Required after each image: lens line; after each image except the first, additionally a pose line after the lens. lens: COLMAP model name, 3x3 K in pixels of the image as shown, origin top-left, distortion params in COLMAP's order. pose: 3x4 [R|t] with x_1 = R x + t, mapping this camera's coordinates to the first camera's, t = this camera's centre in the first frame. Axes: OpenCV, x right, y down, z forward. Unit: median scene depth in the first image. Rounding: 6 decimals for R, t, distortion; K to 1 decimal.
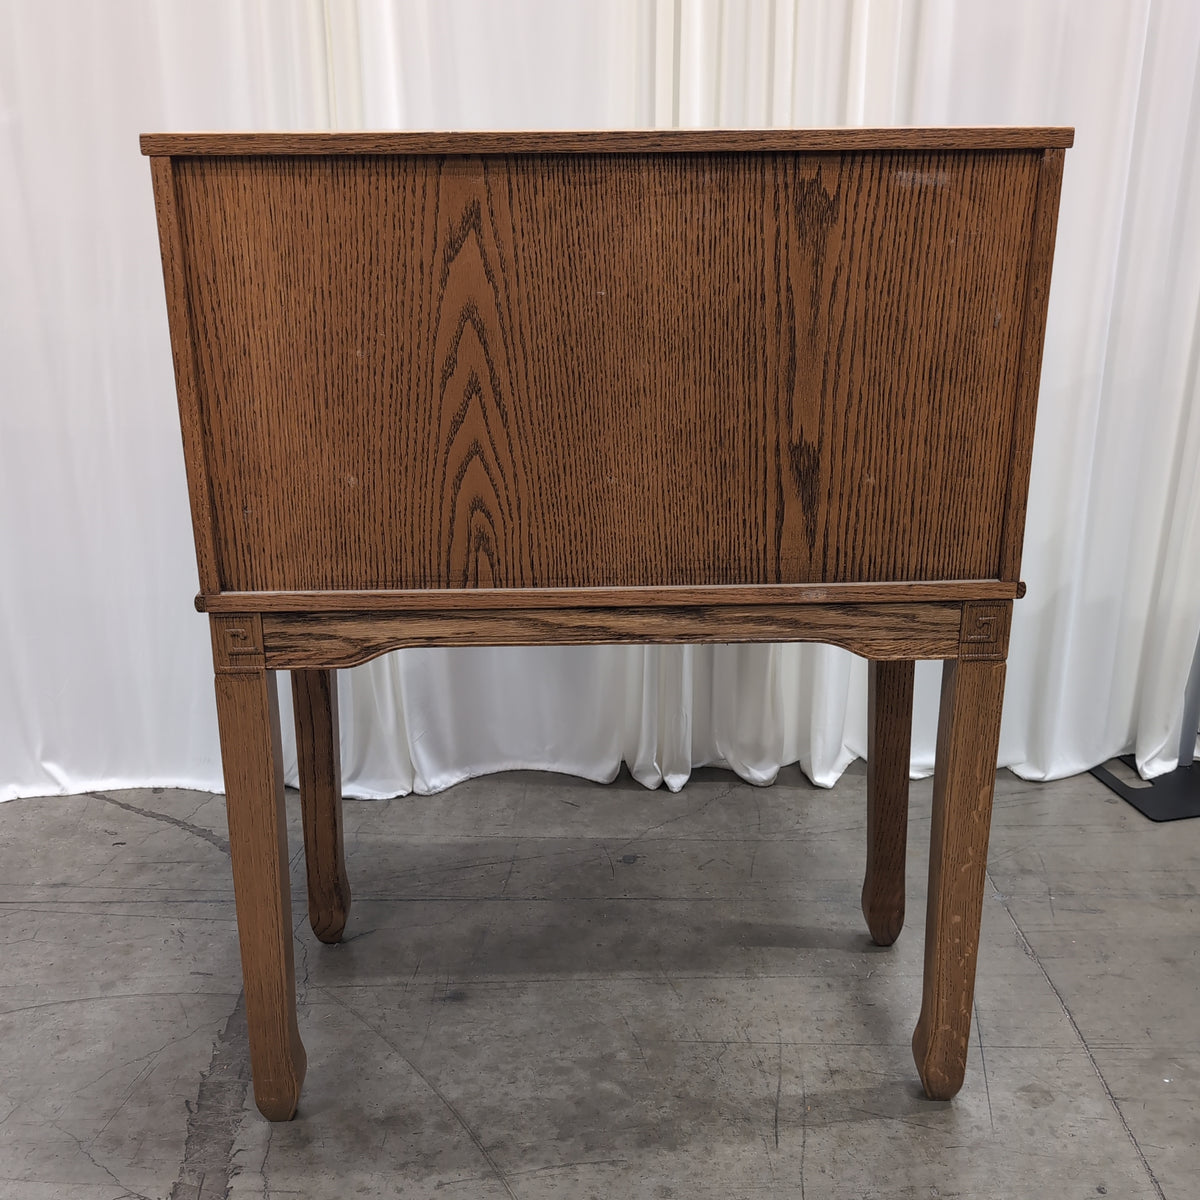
lens RADIAL K [[1357.6, 0, 600.0], [0, 1357.6, 600.0], [0, 0, 1]] dist [-0.005159, 0.031762]
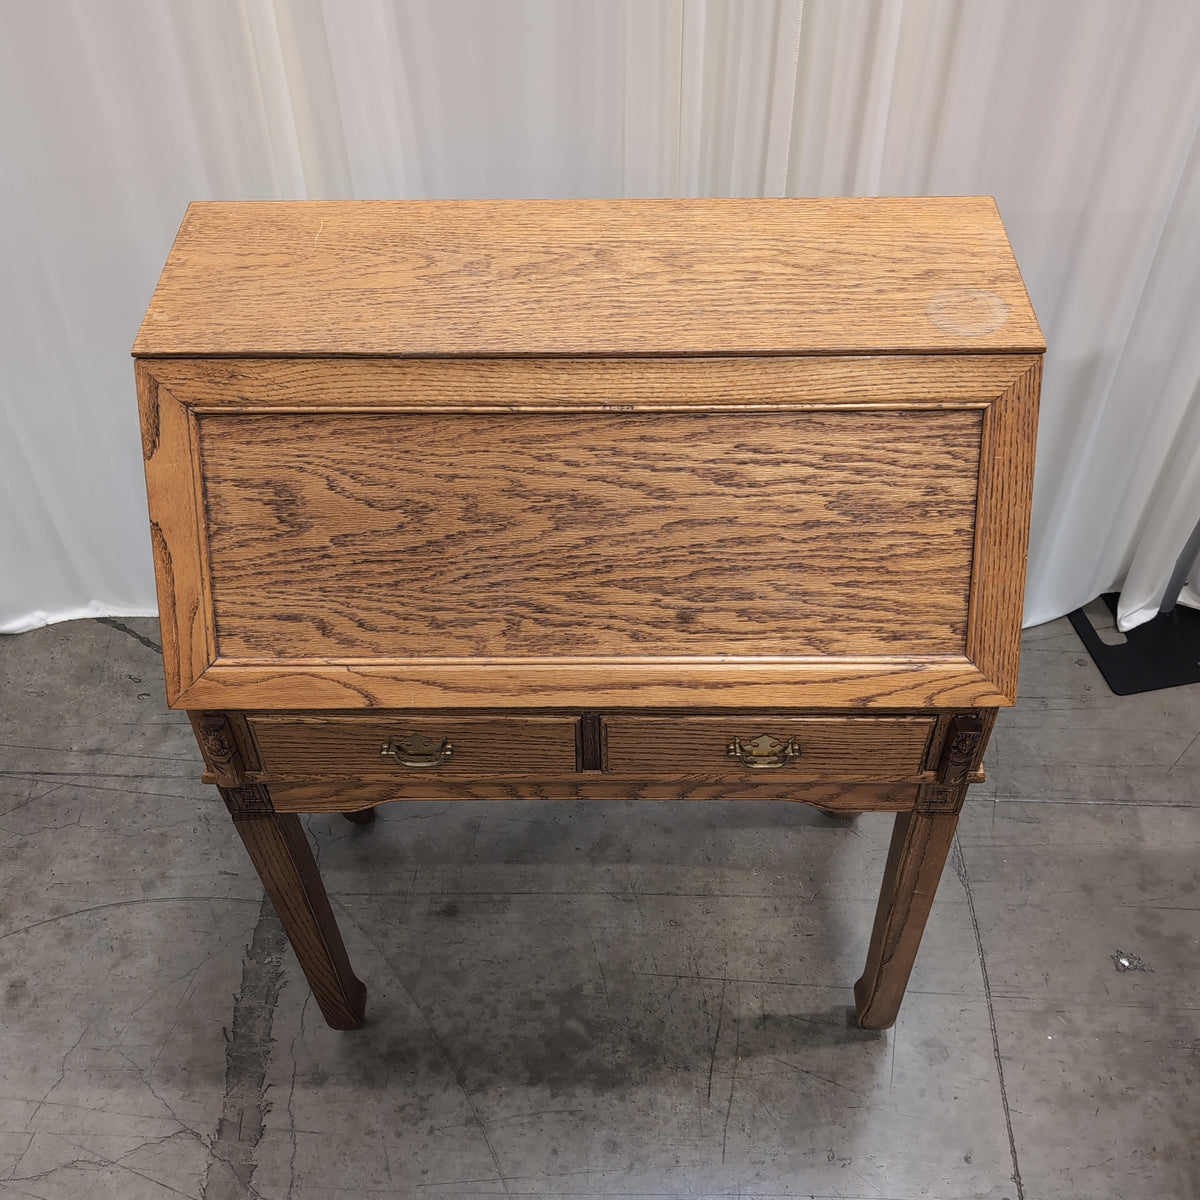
lens RADIAL K [[1351.6, 0, 600.0], [0, 1351.6, 600.0], [0, 0, 1]] dist [0.054675, -0.128028]
pose [[0.999091, 0.025812, -0.033929, 0.057234], [-0.007371, 0.888472, 0.458872, -0.498685], [0.041990, -0.458205, 0.887854, 0.111724]]
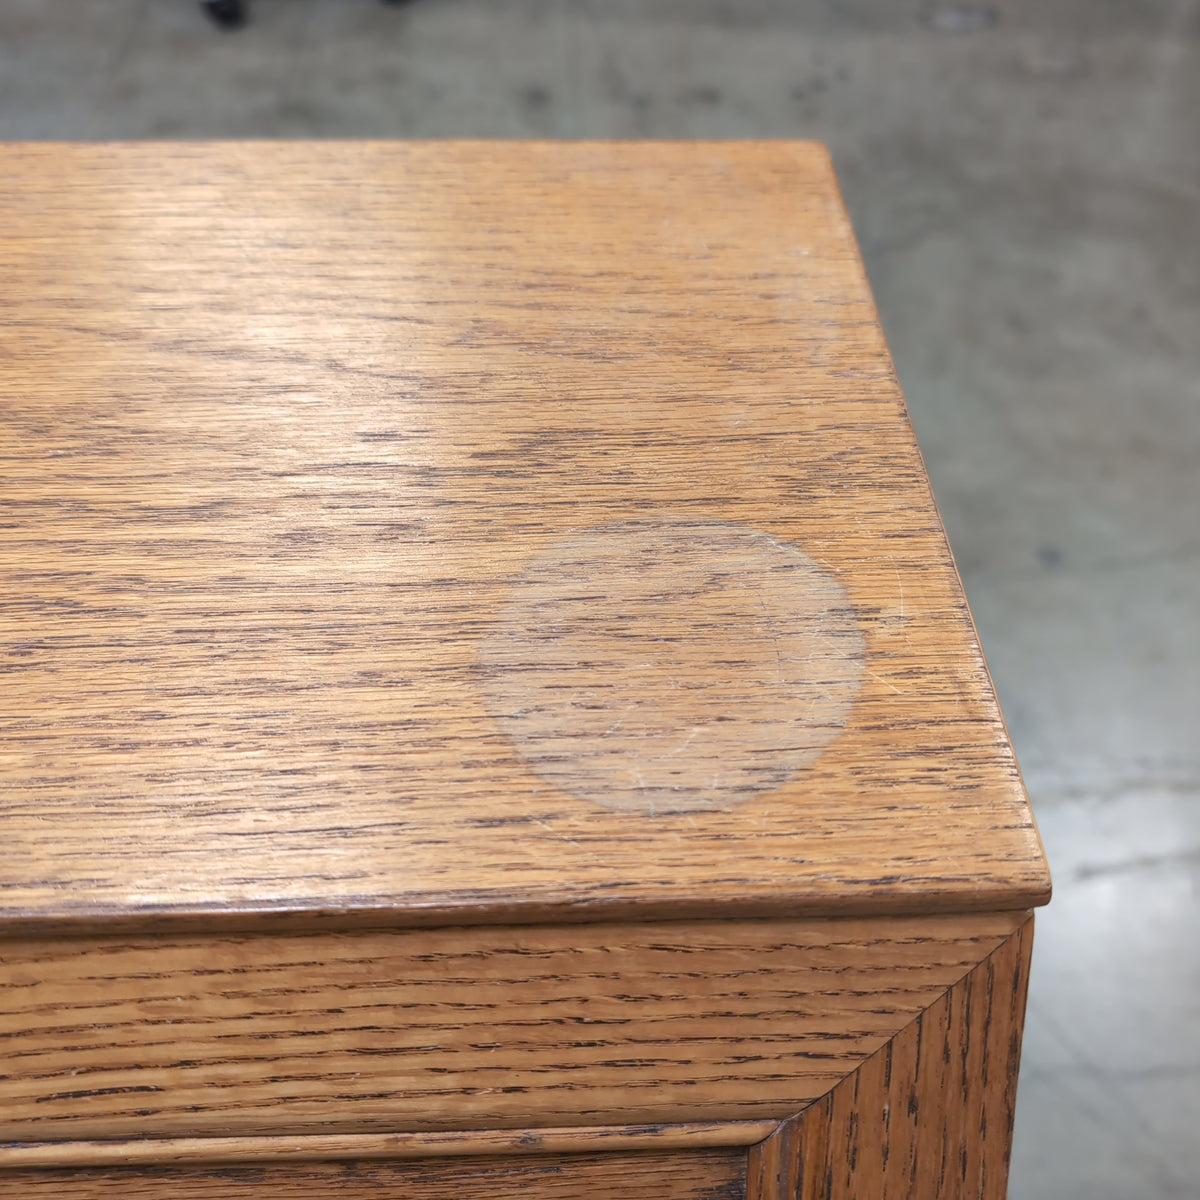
lens RADIAL K [[1351.6, 0, 600.0], [0, 1351.6, 600.0], [0, 0, 1]] dist [0.054675, -0.128028]
pose [[0.999547, 0.015221, 0.025953, 0.216778], [-0.025465, 0.887387, 0.460321, -0.377022], [-0.016024, -0.460773, 0.887373, 0.717213]]
